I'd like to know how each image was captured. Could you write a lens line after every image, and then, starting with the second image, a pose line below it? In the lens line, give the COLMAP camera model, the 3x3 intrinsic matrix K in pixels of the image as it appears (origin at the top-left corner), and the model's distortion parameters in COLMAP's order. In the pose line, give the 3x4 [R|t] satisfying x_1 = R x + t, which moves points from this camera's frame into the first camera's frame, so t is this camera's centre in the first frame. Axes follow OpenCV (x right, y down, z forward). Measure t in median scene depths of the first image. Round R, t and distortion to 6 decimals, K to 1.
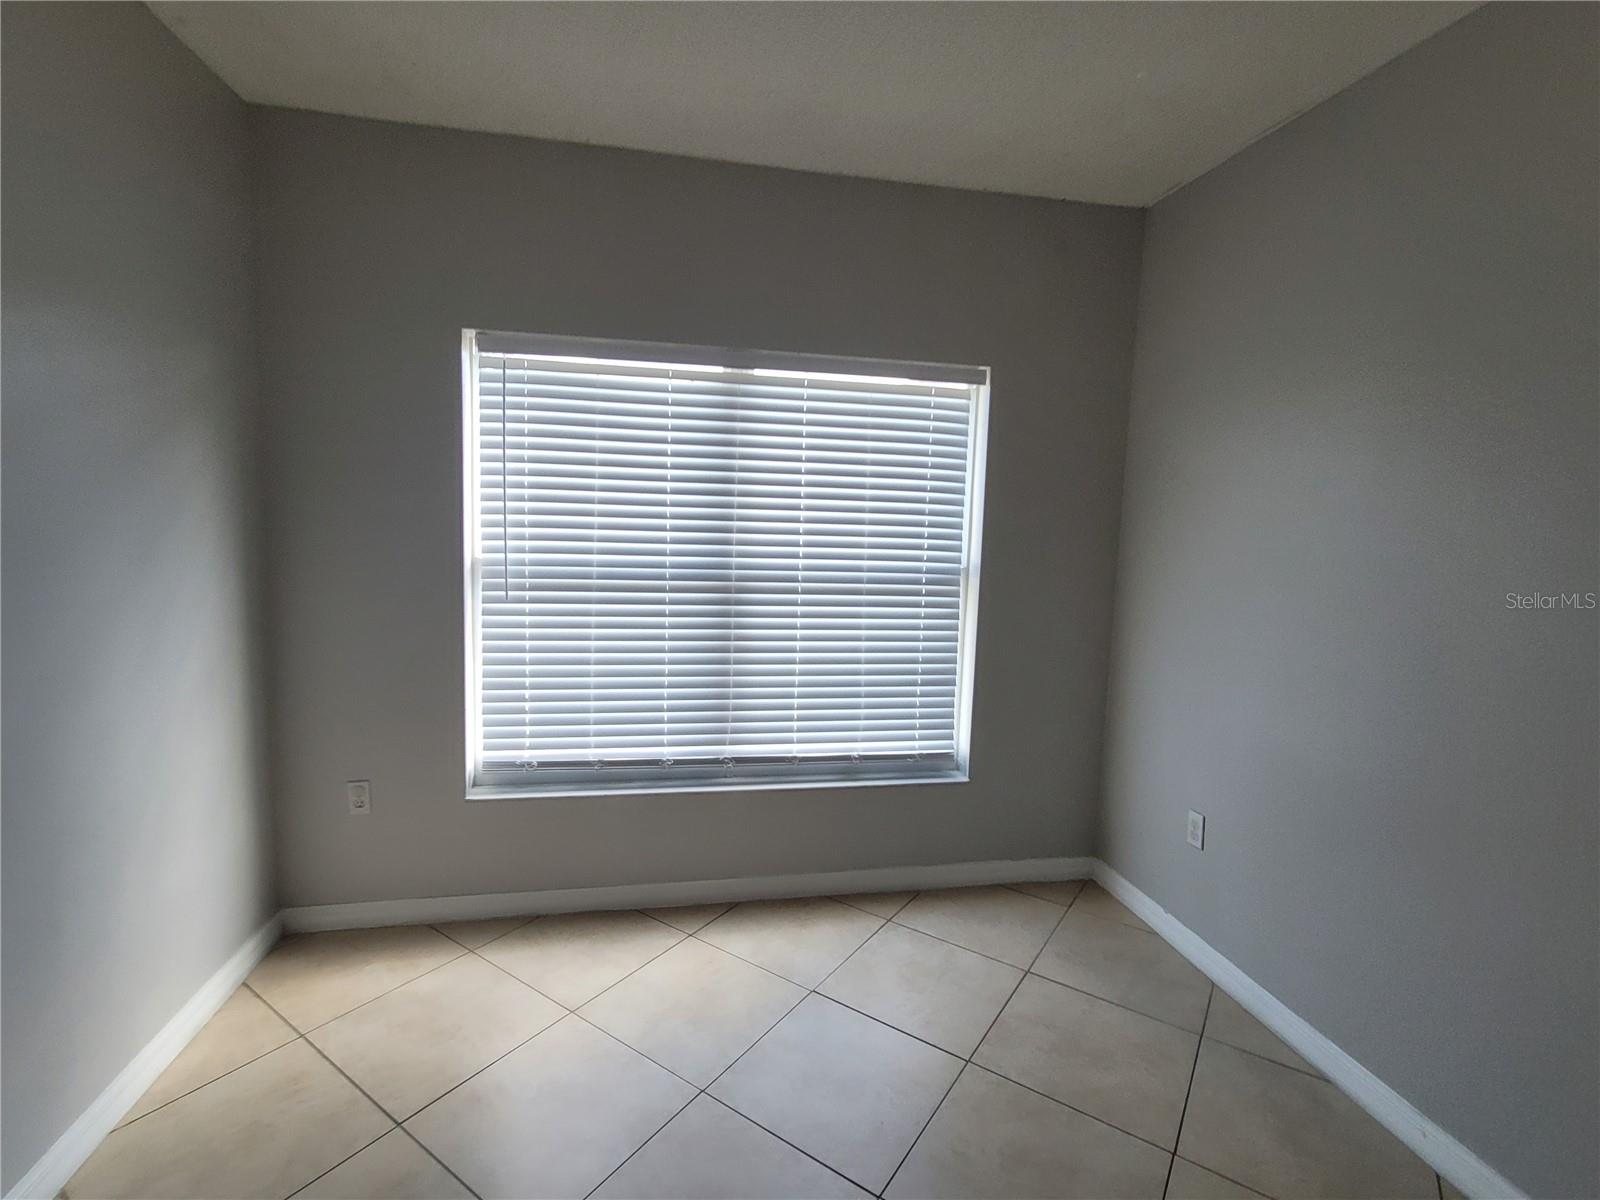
lens RADIAL K [[749.8, 0, 791.5], [0, 749.8, 589.0], [0, 0, 1]] dist [0.002009, 0.000423]
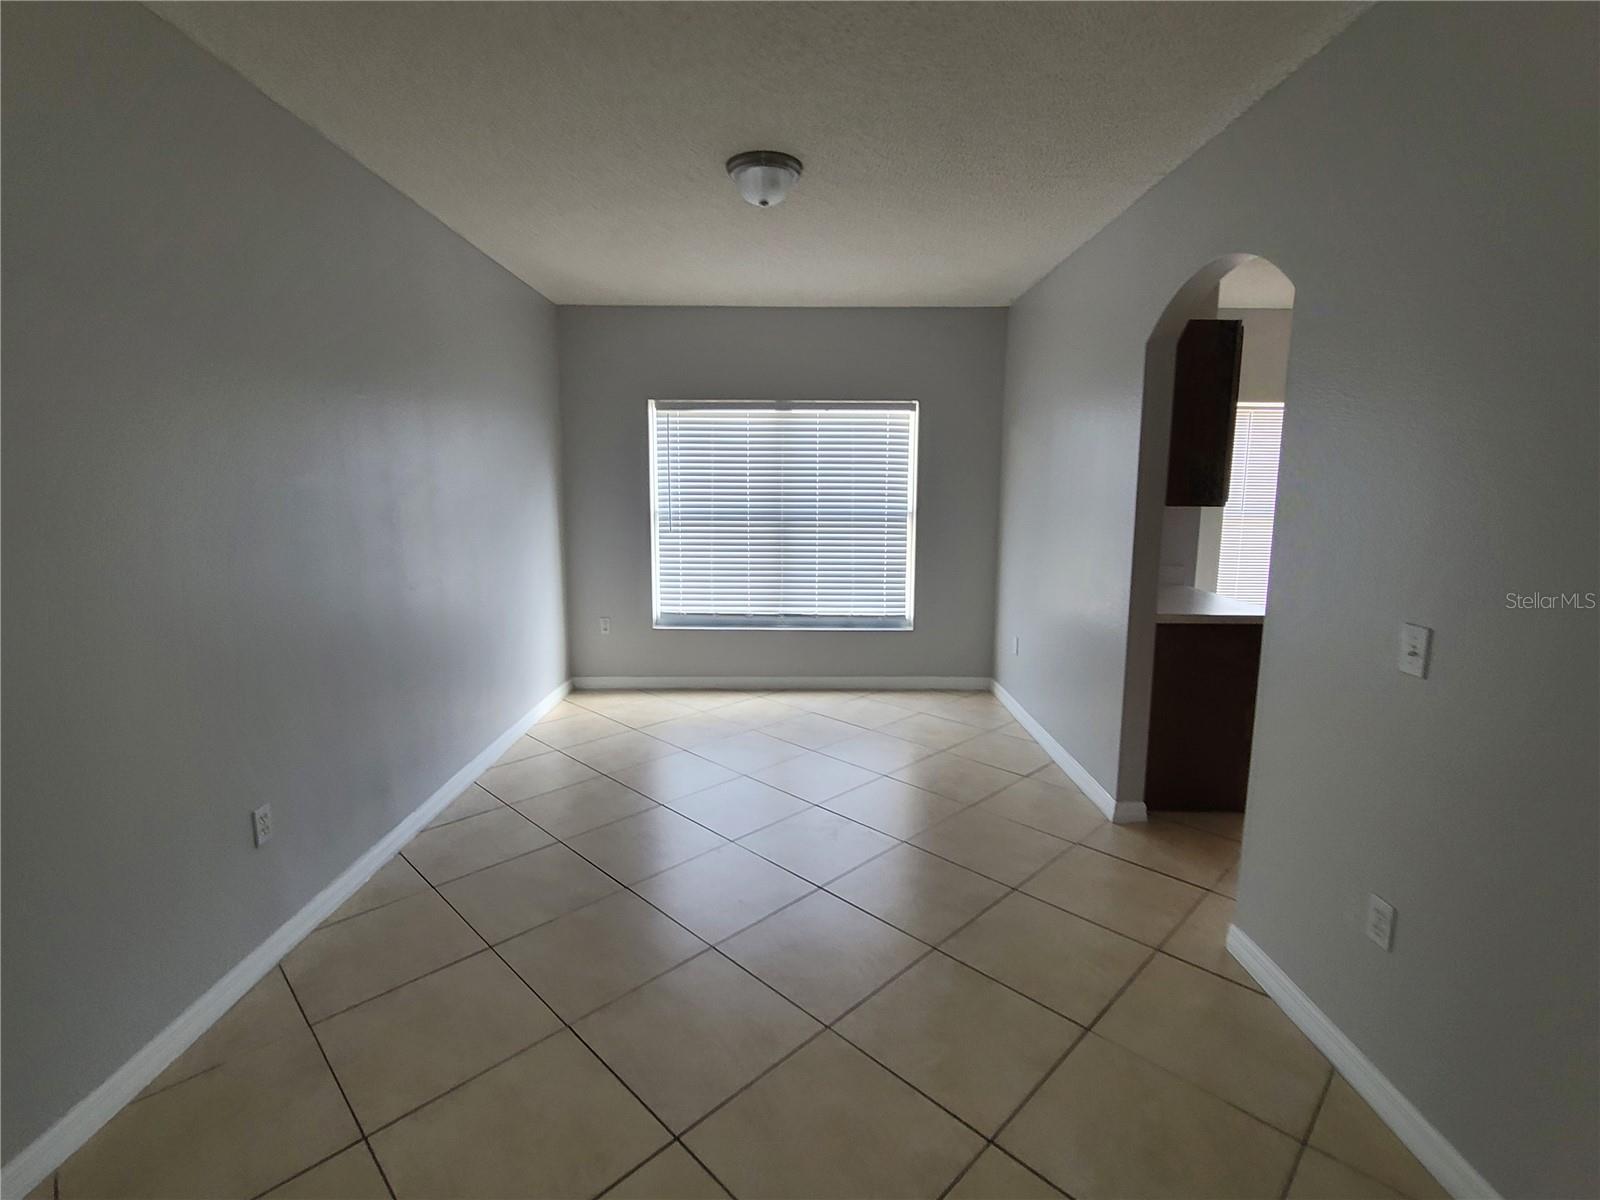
lens RADIAL K [[727.4, 0, 806.1], [0, 727.4, 588.4], [0, 0, 1]] dist [-0.000800, -0.000001]
pose [[0.981700, -0.003386, -0.190406, 0.341095], [0.007480, 0.999756, 0.020790, 0.125584], [0.190289, -0.021833, 0.981485, -0.831597]]
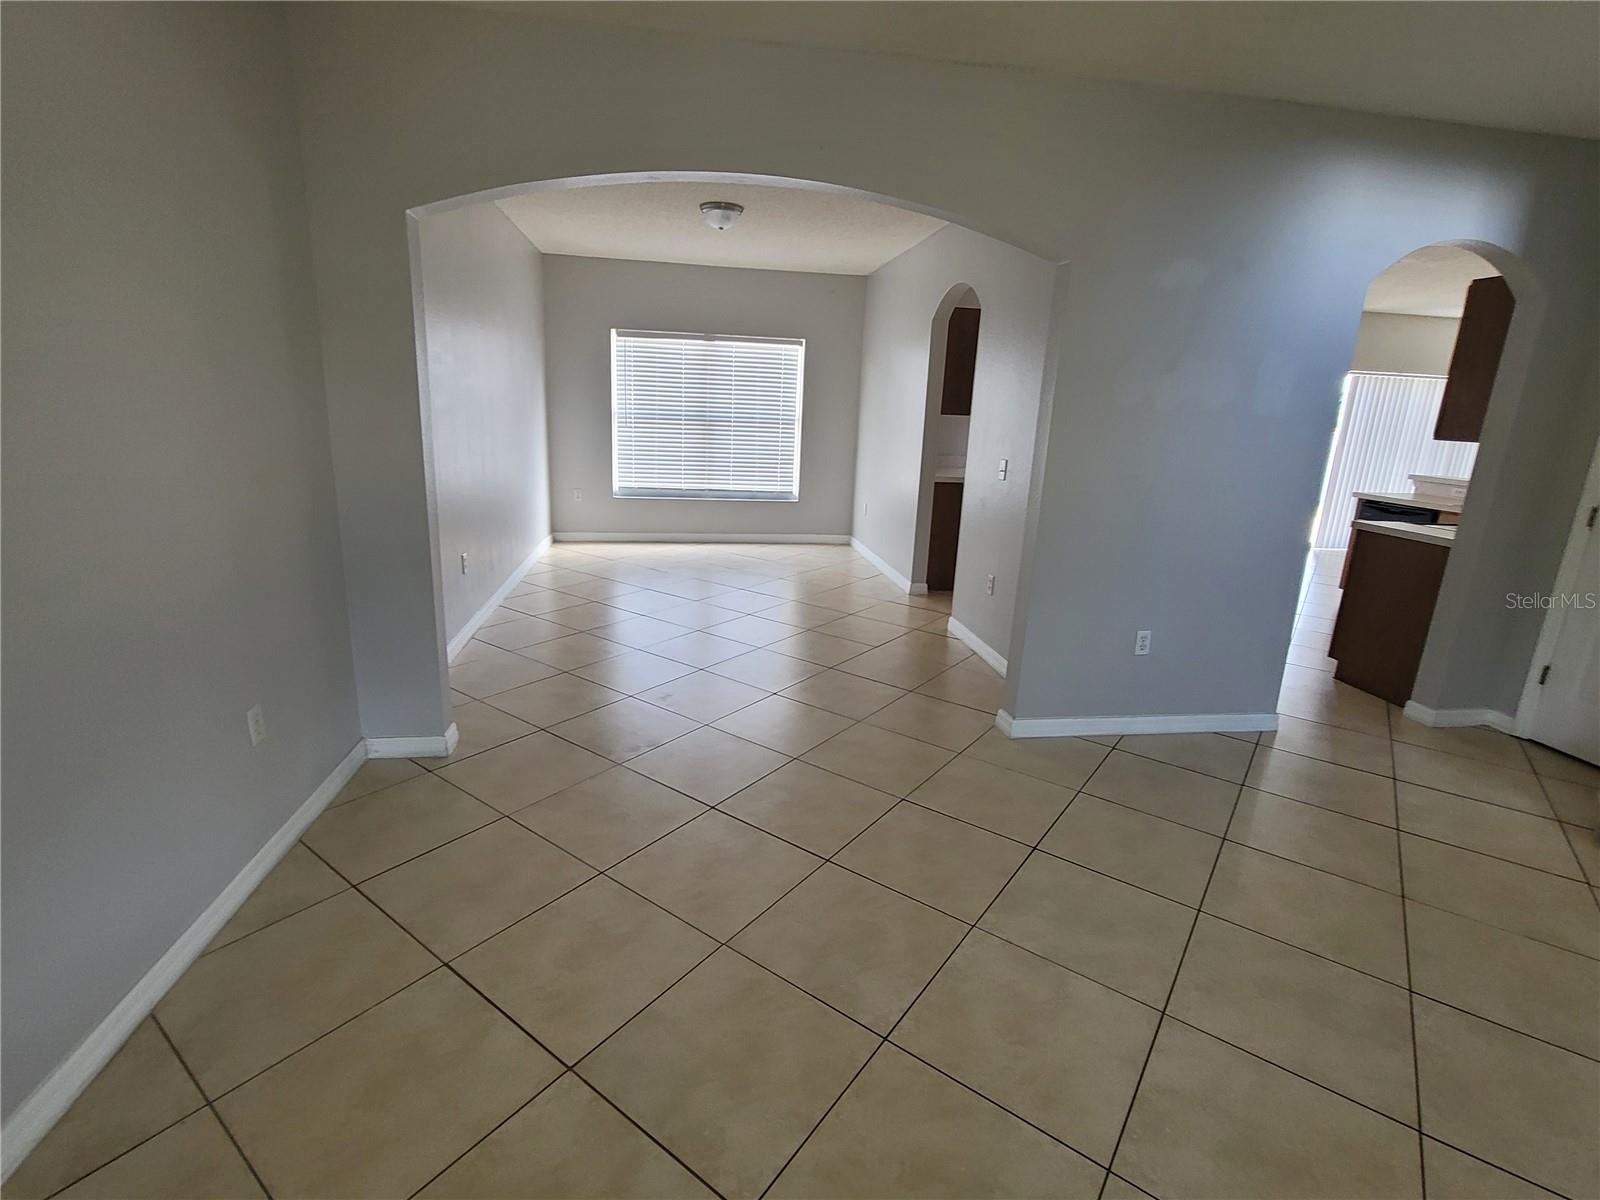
lens RADIAL K [[749.8, 0, 791.5], [0, 749.8, 589.0], [0, 0, 1]] dist [0.002009, 0.000423]
pose [[0.998718, 0.016901, -0.047711, 0.368496], [-0.011159, 0.992933, 0.118151, 0.268731], [0.049371, -0.117468, 0.991849, -1.758250]]
